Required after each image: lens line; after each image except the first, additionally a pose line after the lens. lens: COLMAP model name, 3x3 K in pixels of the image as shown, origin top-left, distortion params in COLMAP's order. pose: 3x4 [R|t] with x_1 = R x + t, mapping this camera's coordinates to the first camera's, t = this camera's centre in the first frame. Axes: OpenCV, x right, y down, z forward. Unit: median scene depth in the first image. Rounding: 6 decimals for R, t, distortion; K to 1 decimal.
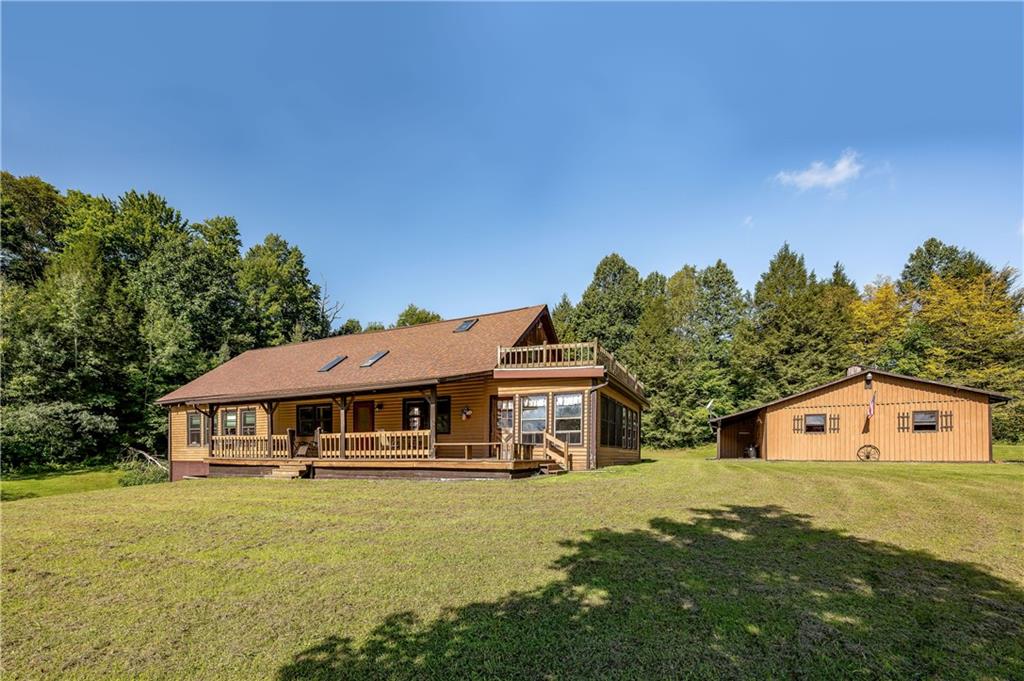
lens RADIAL K [[424.3, 0, 511.2], [0, 424.3, 369.5], [0, 0, 1]] dist [-0.000572, 0.000155]
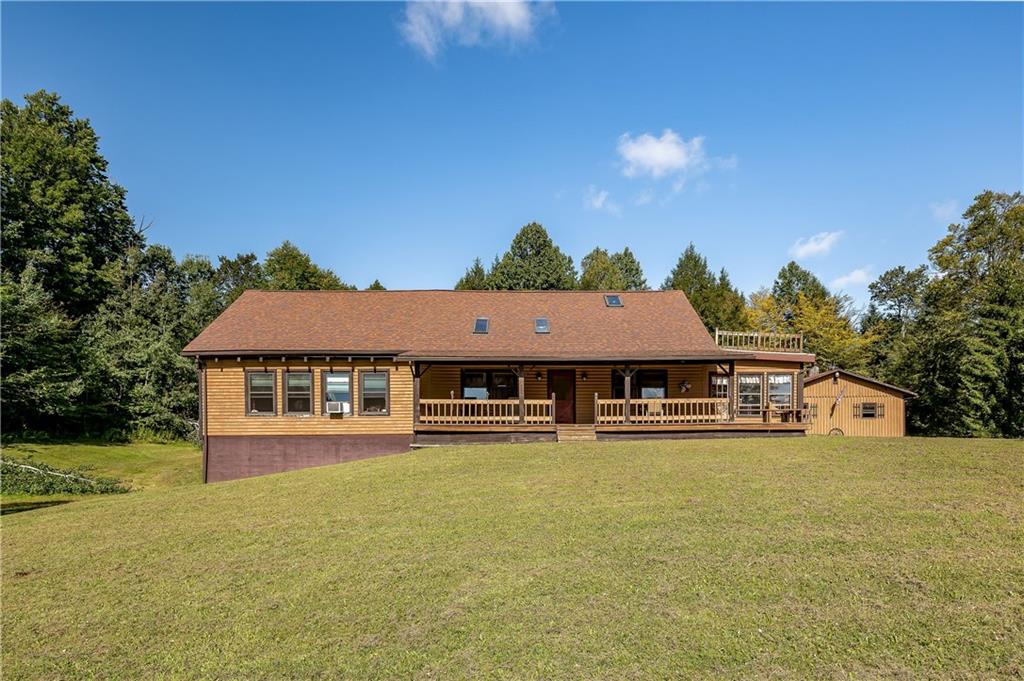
lens RADIAL K [[545.1, 0, 512.0], [0, 545.1, 340.5], [0, 0, 1]] dist [-0.000643, -0.000182]
pose [[0.896452, 0.085141, 0.434886, -0.814629], [-0.079497, 0.996347, -0.031192, 0.045665], [-0.435953, -0.006610, 0.899945, -0.057955]]
